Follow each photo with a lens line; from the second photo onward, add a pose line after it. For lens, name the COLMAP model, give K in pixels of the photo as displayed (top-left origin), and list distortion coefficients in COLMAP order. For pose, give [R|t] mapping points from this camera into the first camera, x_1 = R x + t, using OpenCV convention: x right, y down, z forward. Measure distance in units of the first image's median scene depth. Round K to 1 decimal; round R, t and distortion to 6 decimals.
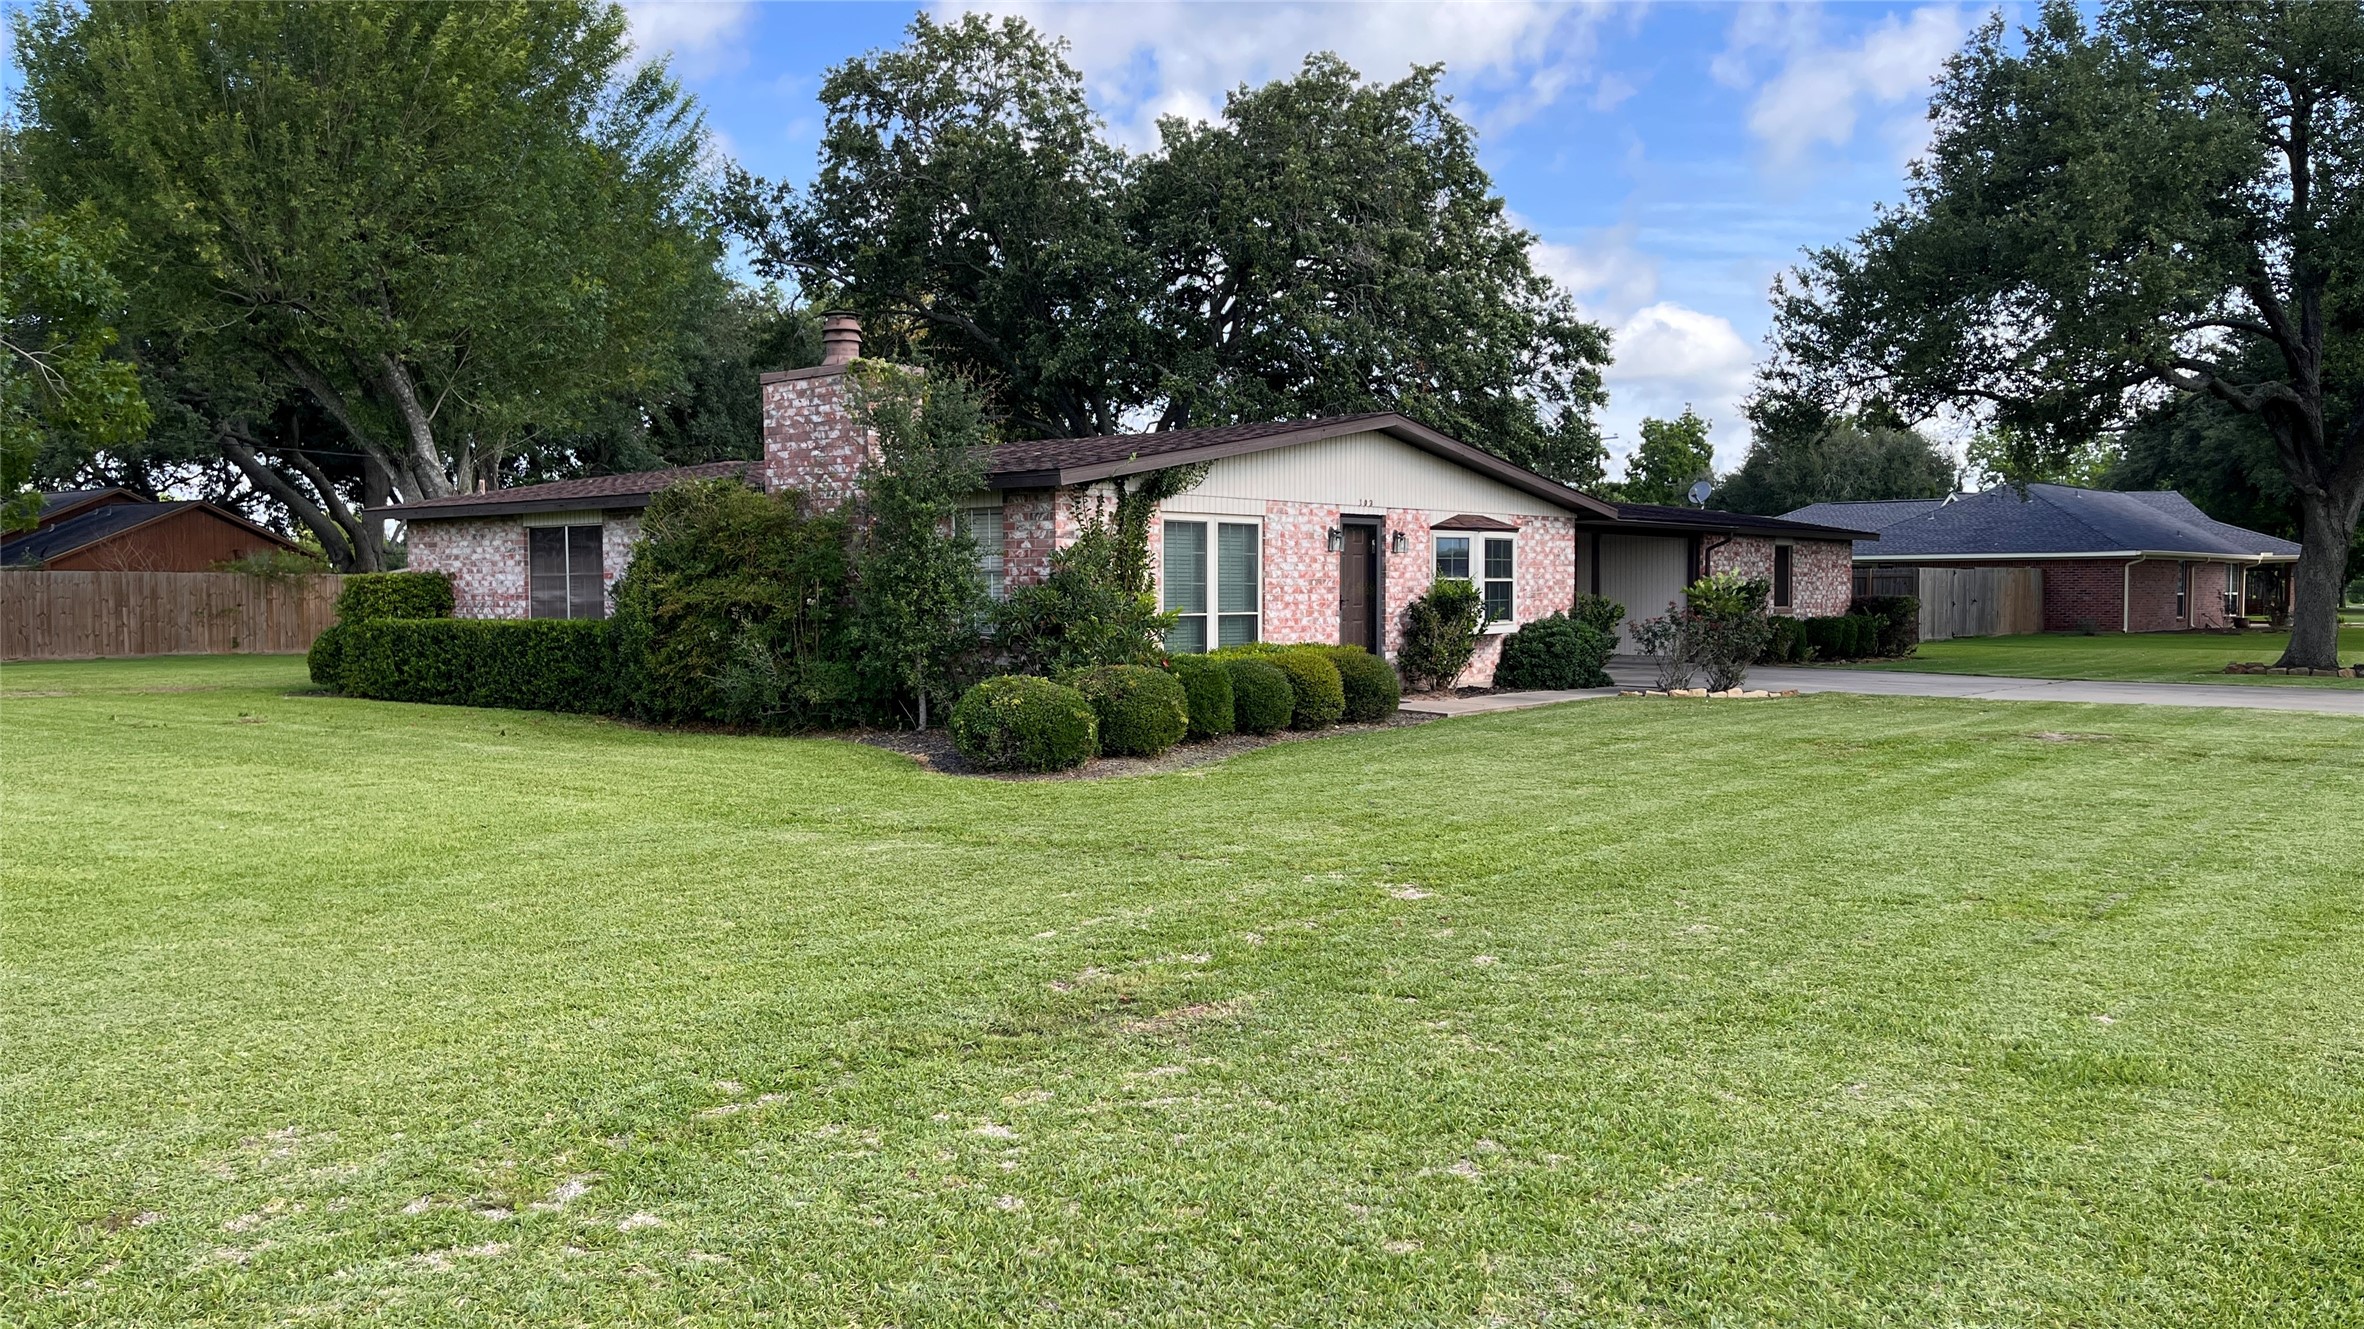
lens RADIAL K [[1765.7, 0, 1174.6], [0, 1765.7, 735.6], [0, 0, 1]] dist [0.087167, -0.128361]
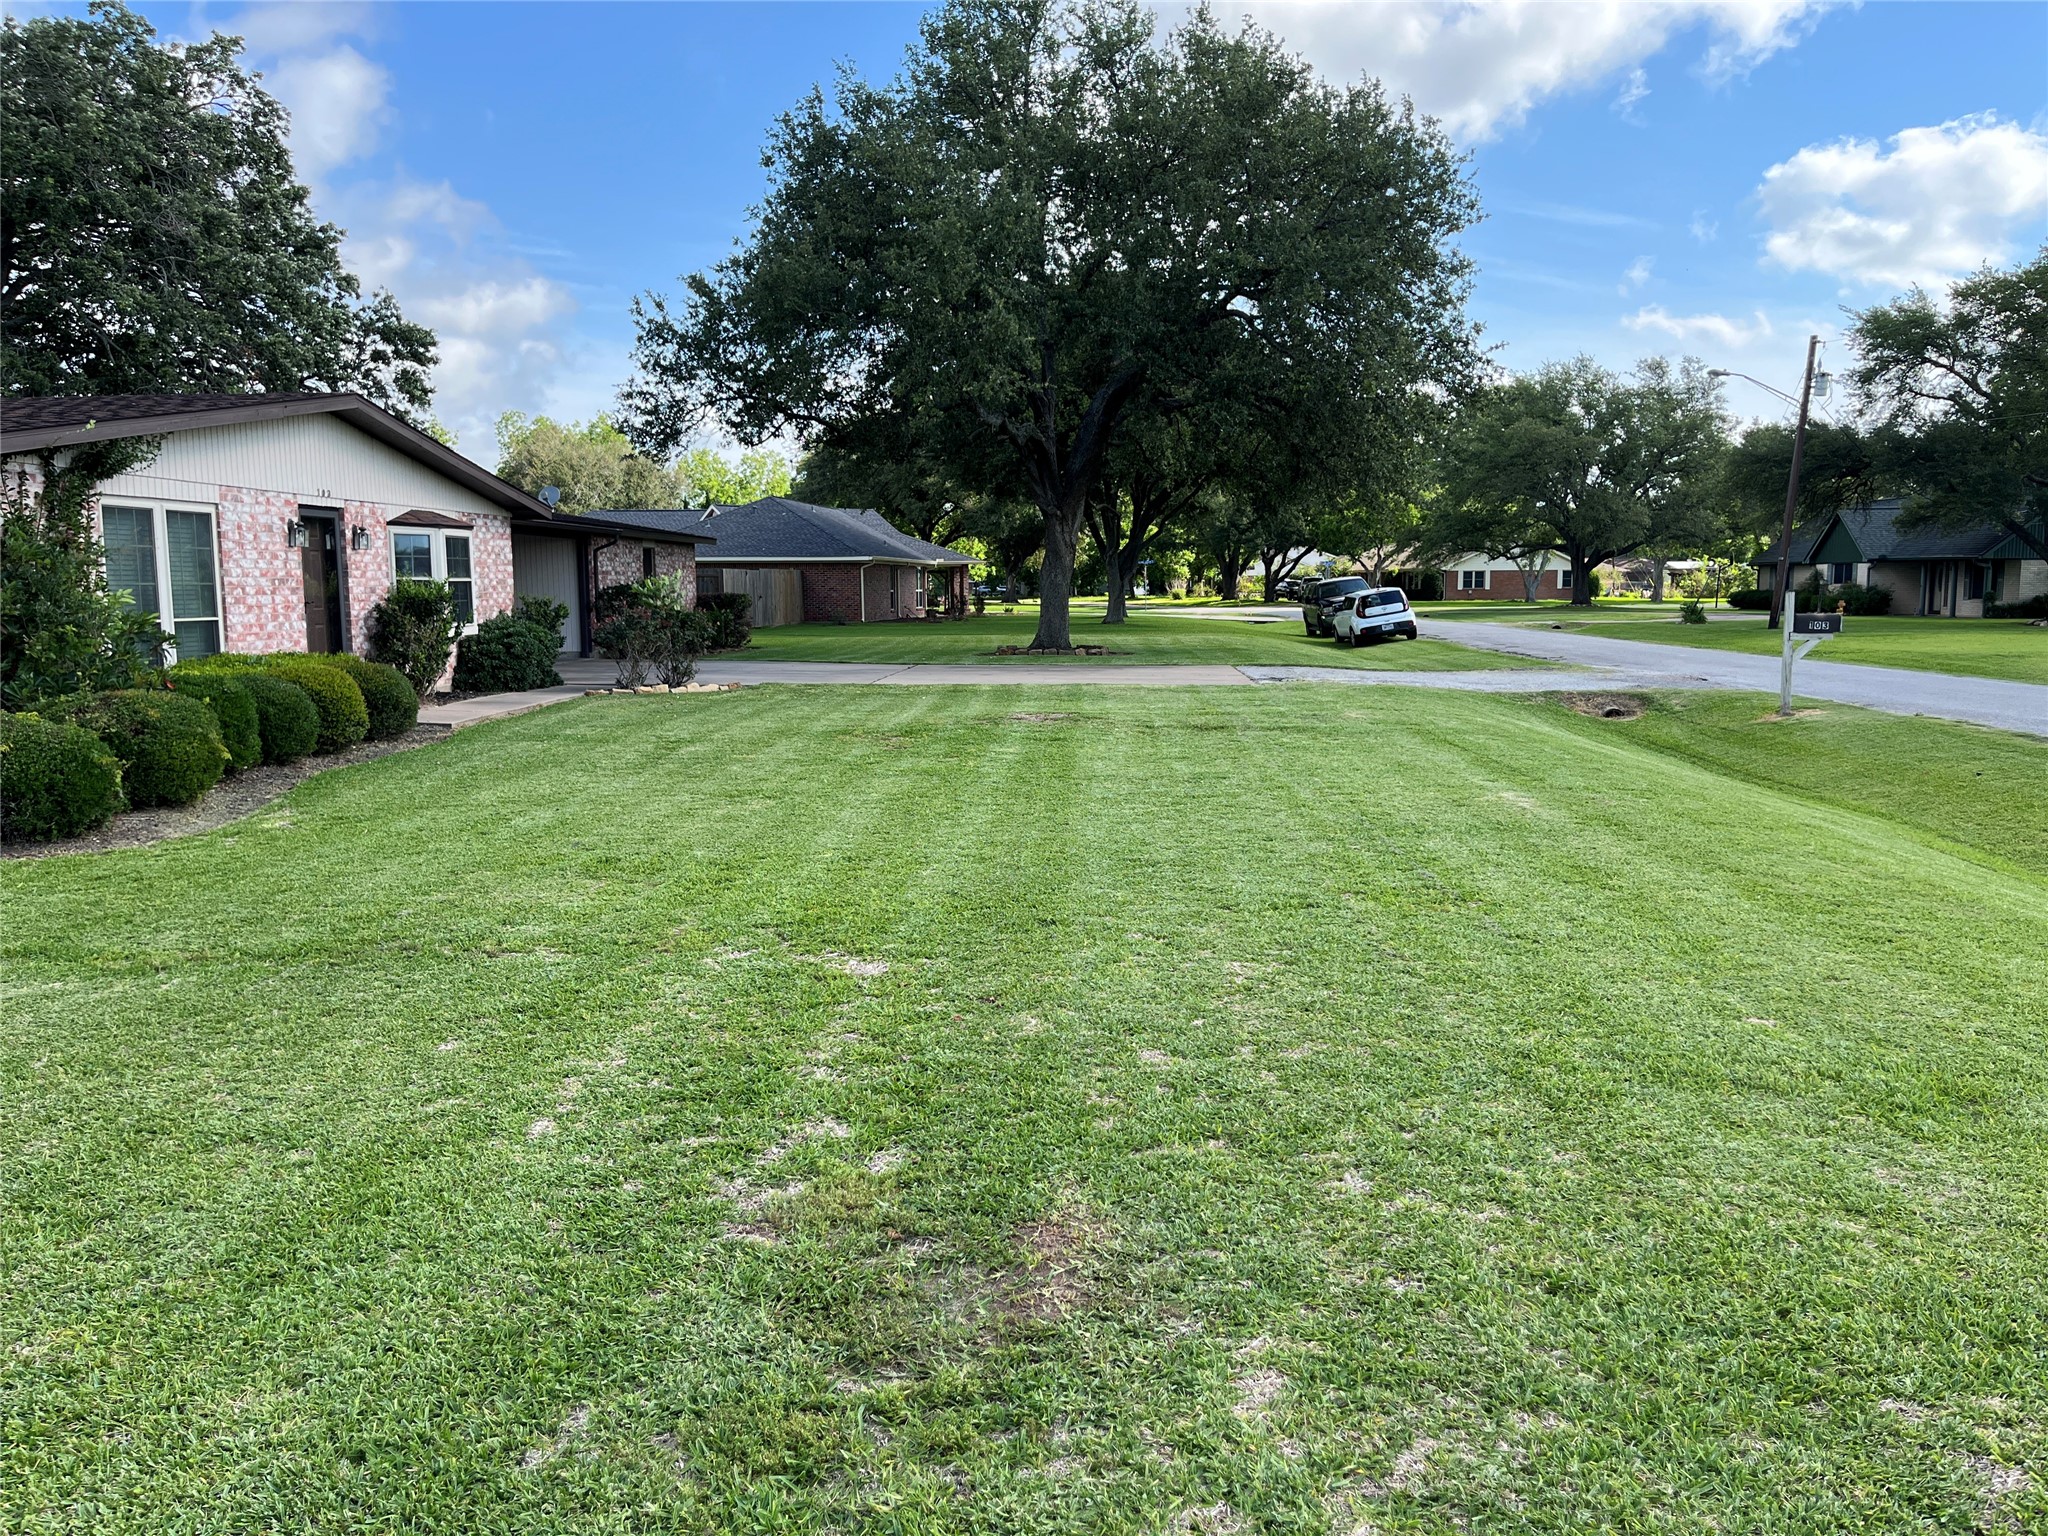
lens RADIAL K [[1557.8, 0, 1024.0], [0, 1557.8, 768.0], [0, 0, 1]] dist [0.048559, -0.060677]
pose [[0.797705, -0.072974, 0.598616, -0.091850], [0.052522, 0.997287, 0.051583, -0.014507], [-0.600756, -0.009707, 0.799373, 0.144410]]
